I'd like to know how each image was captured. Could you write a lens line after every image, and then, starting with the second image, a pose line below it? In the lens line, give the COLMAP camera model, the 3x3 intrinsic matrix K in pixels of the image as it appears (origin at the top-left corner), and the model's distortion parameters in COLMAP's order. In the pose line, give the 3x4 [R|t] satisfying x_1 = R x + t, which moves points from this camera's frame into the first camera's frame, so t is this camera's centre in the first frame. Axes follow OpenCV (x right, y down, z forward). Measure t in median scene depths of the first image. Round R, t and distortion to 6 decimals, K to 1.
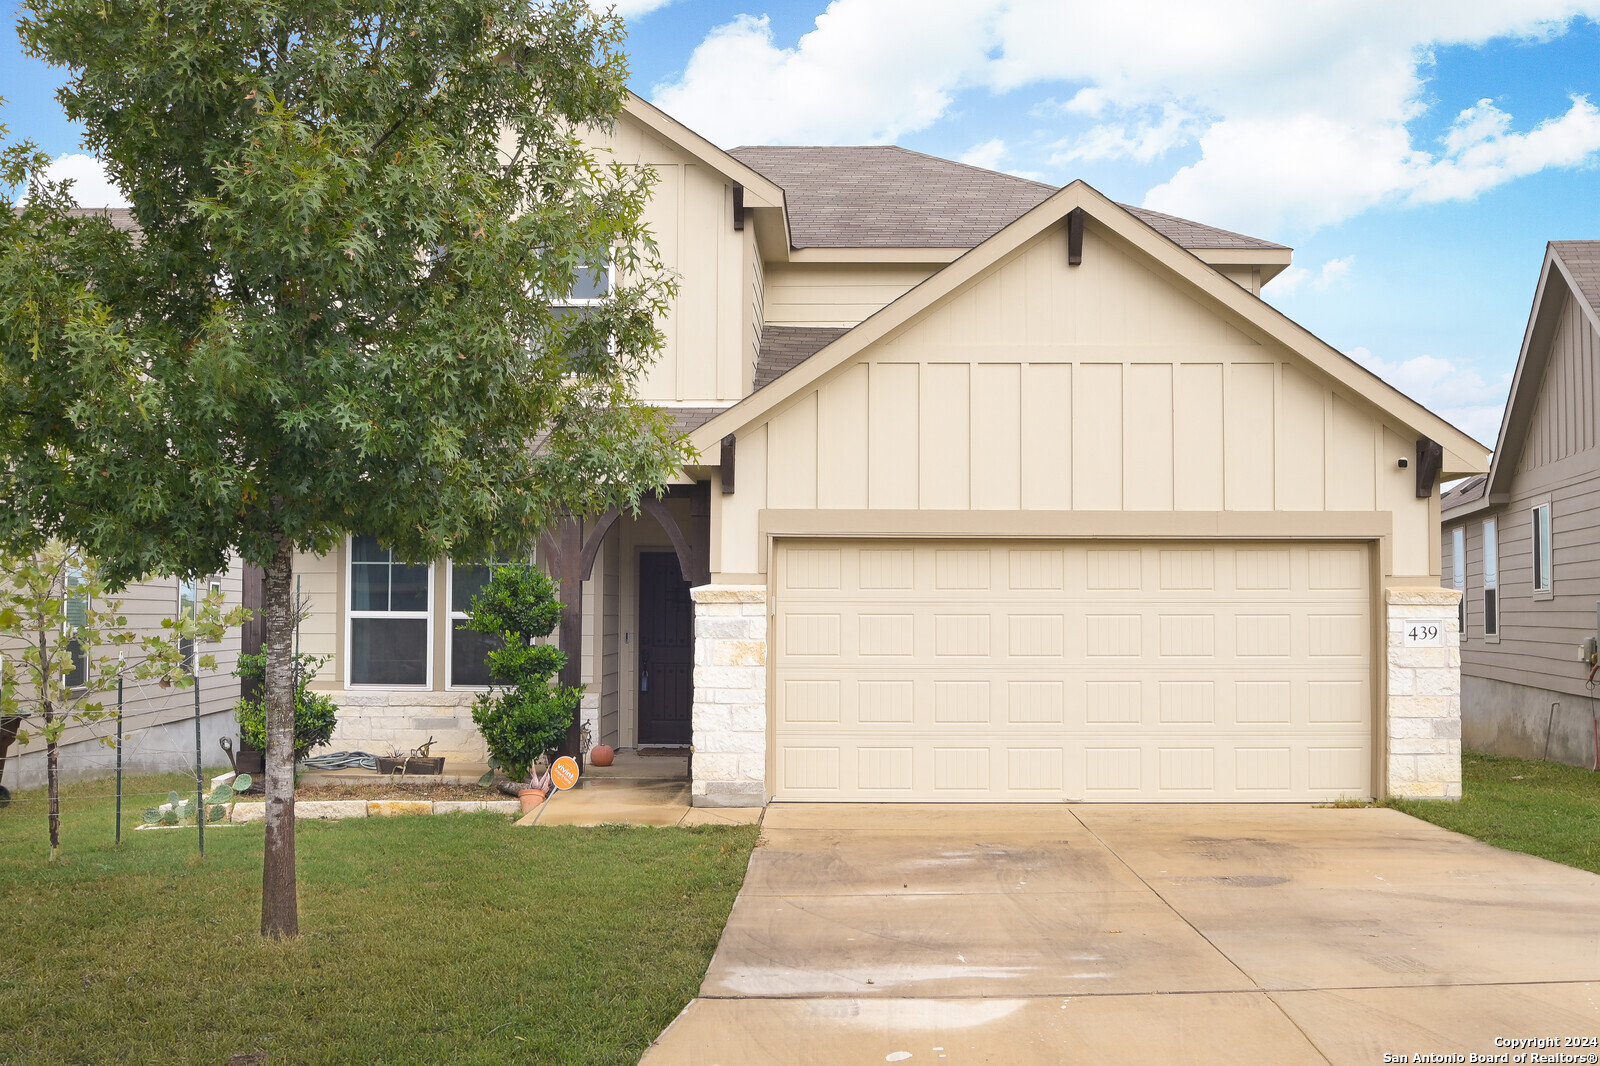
lens RADIAL K [[1607.8, 0, 800.0], [0, 1607.8, 533.0], [0, 0, 1]] dist [-0.044522, -0.001337]
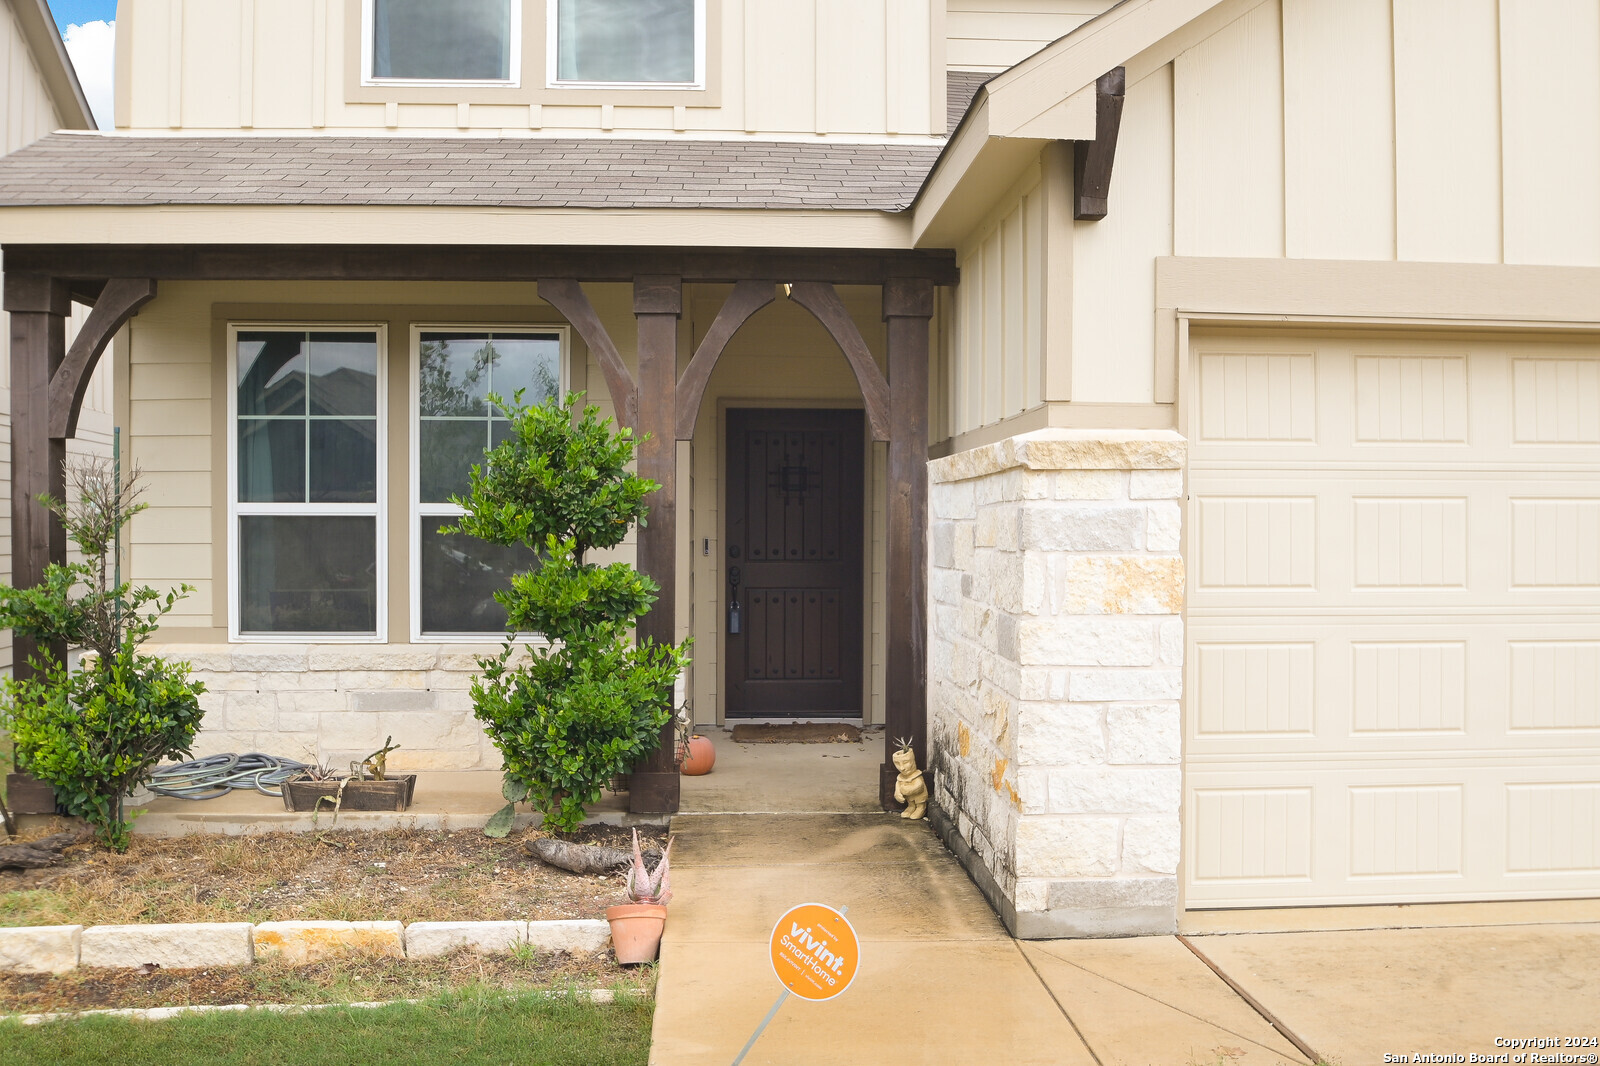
lens RADIAL K [[1355.4, 0, 800.0], [0, 1355.4, 533.0], [0, 0, 1]] dist [-0.053677, 0.001570]
pose [[0.996350, -0.003489, 0.085294, -0.136837], [-0.001513, 0.998286, 0.058501, 0.034624], [-0.085352, -0.058416, 0.994637, 0.567280]]
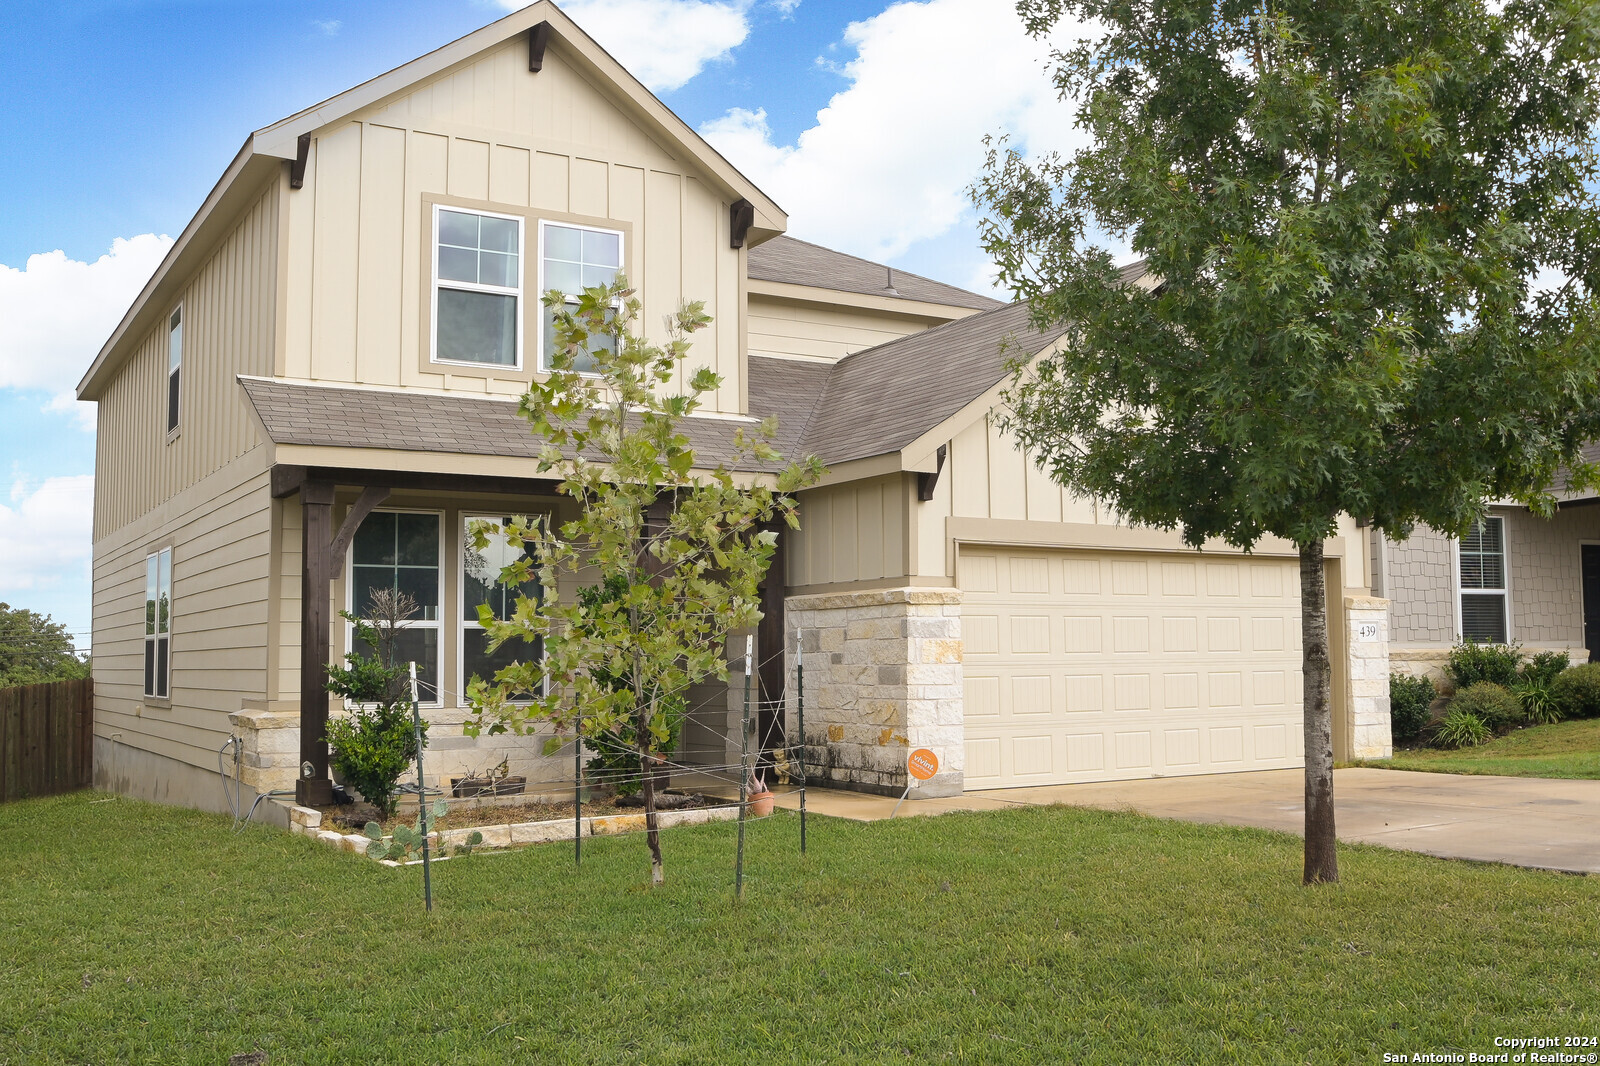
lens RADIAL K [[1555.6, 0, 800.0], [0, 1555.6, 533.0], [0, 0, 1]] dist [-0.044961, 0.000509]
pose [[0.841979, 0.033396, 0.538476, -0.588789], [-0.015488, 0.999167, -0.037749, 0.032483], [-0.539288, 0.023444, 0.841795, 0.164185]]
